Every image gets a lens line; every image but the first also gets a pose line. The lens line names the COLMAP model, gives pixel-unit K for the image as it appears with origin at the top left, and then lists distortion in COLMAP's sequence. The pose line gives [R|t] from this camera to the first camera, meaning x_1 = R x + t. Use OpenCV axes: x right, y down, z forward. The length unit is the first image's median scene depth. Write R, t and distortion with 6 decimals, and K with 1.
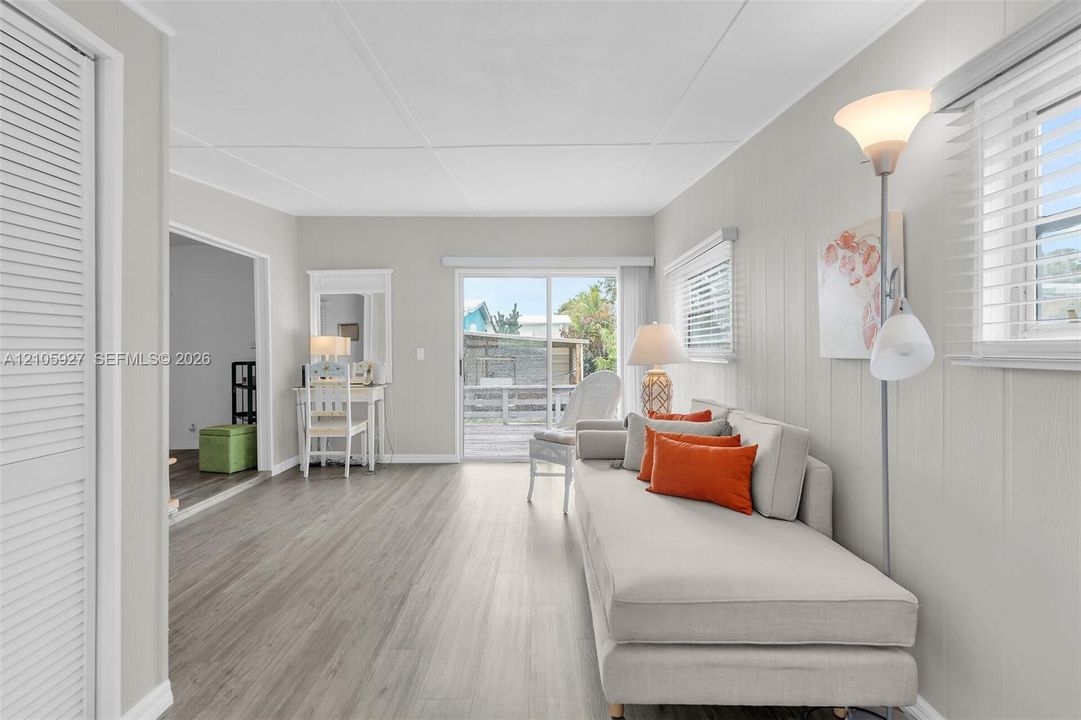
lens RADIAL K [[563.1, 0, 540.7], [0, 563.1, 347.7], [0, 0, 1]] dist [0.001875, 0.000204]
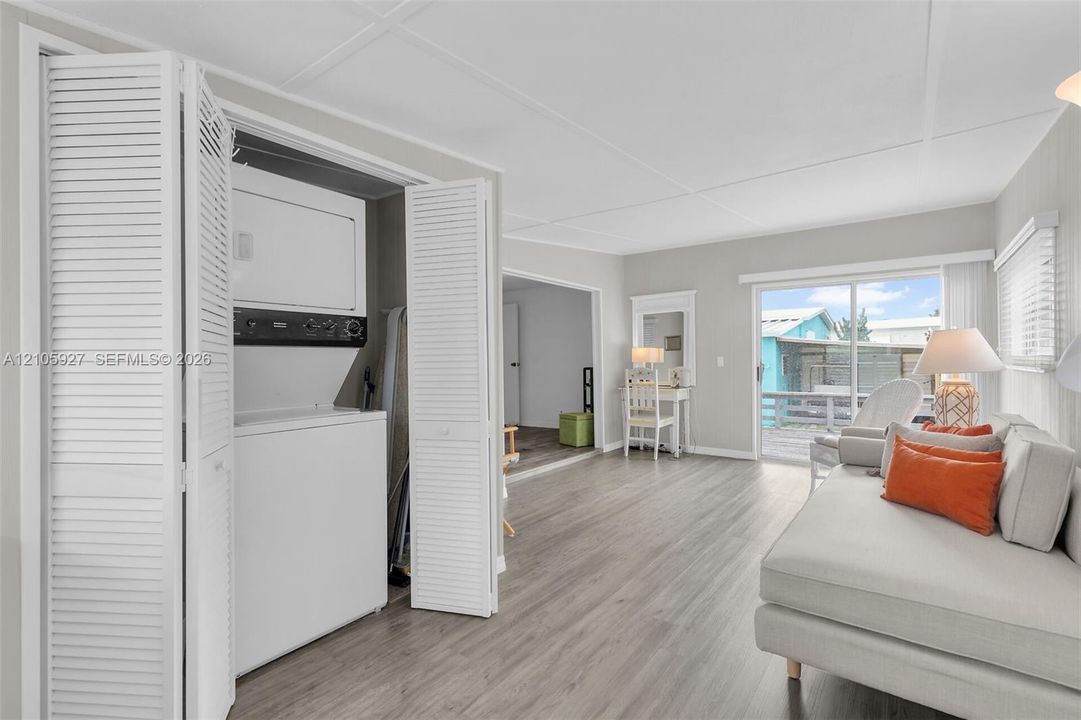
lens RADIAL K [[511.0, 0, 540.5], [0, 511.0, 360.0], [0, 0, 1]] dist [-0.000680, 0.000012]
pose [[0.791349, -0.001919, -0.611362, 0.149045], [0.007855, 0.999944, 0.007029, -0.002637], [0.611315, -0.010365, 0.791320, -0.056133]]
